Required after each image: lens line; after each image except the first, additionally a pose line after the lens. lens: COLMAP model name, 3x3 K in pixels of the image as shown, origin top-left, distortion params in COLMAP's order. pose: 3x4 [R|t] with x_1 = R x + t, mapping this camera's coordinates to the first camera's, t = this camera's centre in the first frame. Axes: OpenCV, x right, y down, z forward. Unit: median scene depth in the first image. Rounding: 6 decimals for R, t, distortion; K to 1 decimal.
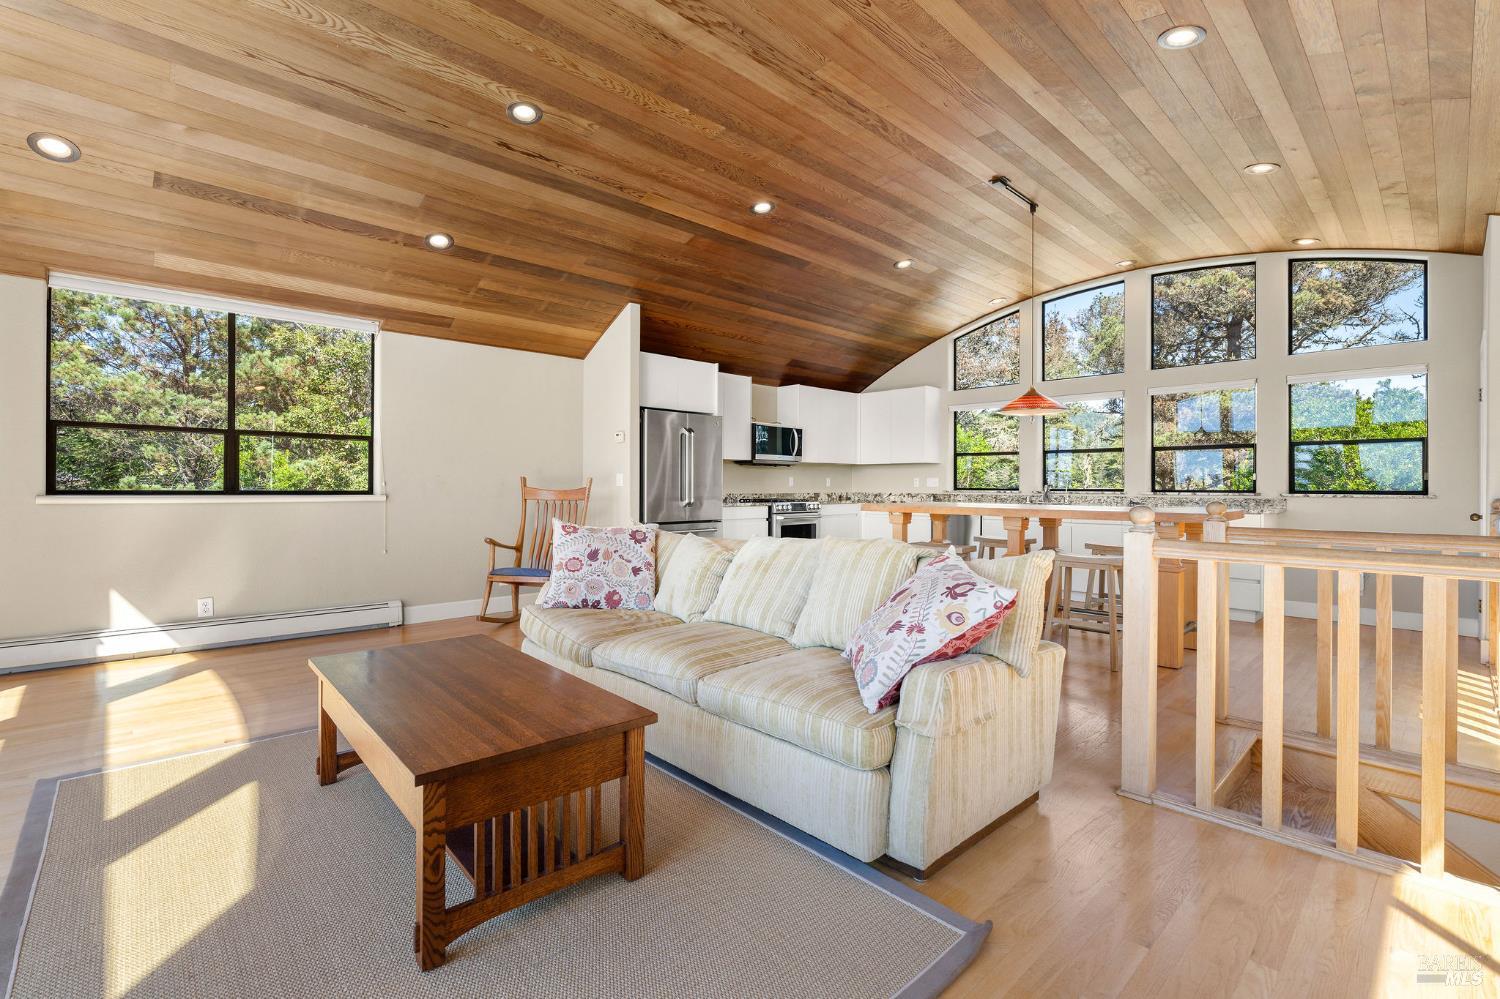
lens RADIAL K [[678.9, 0, 746.9], [0, 678.9, 478.9], [0, 0, 1]] dist [-0.012436, -0.000249]
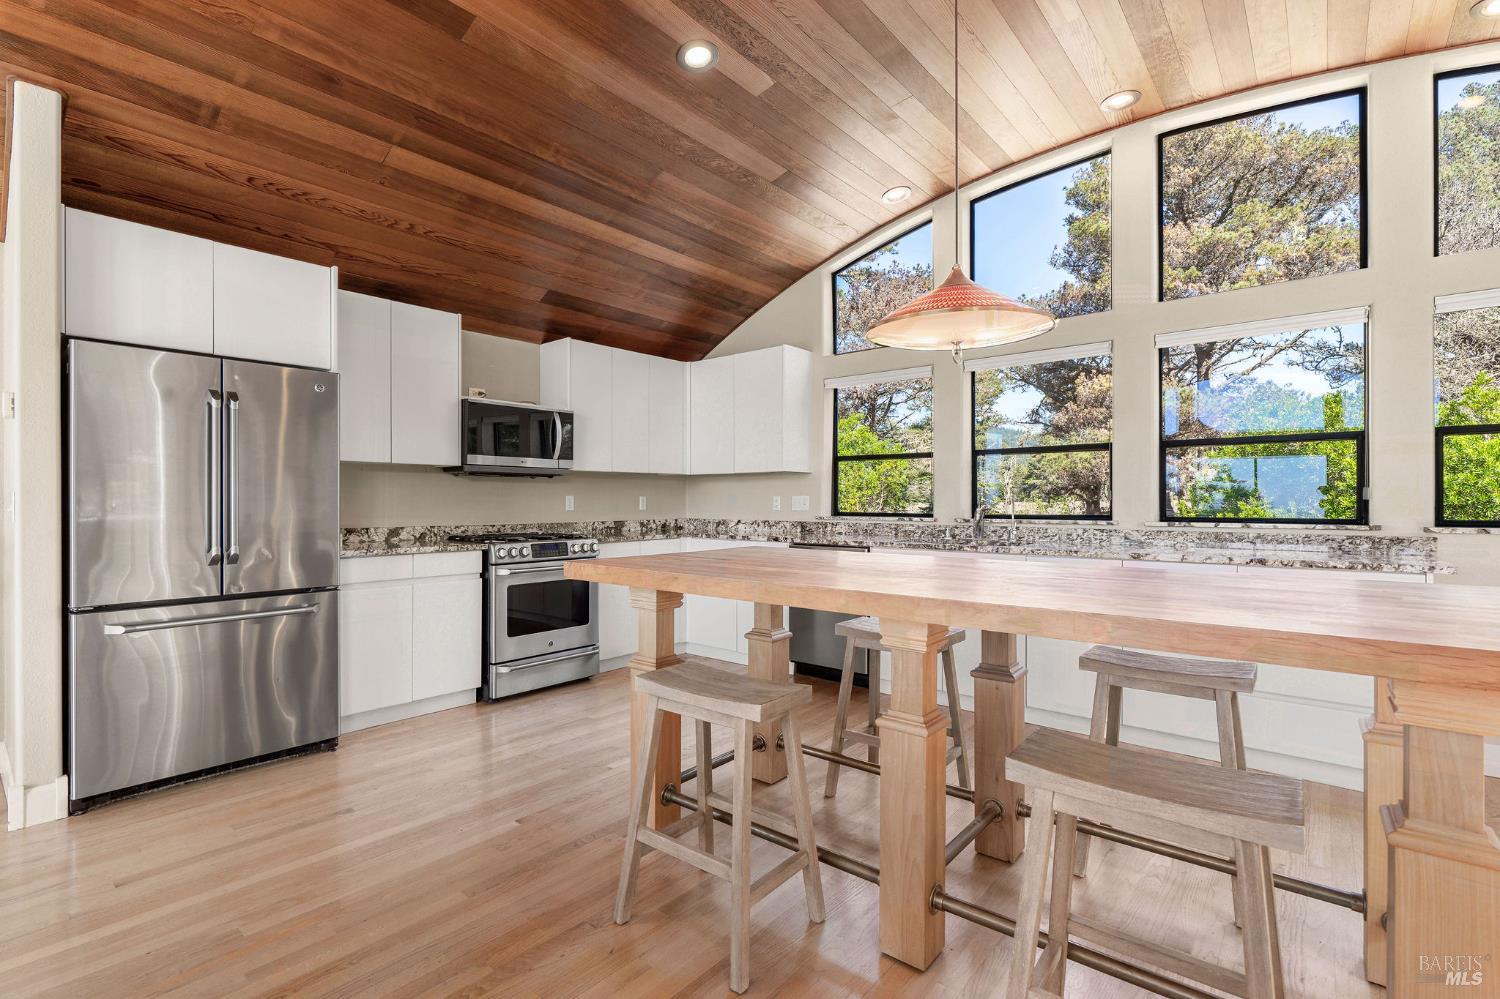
lens RADIAL K [[678.9, 0, 745.1], [0, 678.9, 504.6], [0, 0, 1]] dist [-0.012436, -0.000249]
pose [[0.994934, -0.006379, 0.100324, 0.173995], [0.004739, 0.999851, 0.016580, -0.004257], [-0.100415, -0.016021, 0.994817, 0.415955]]
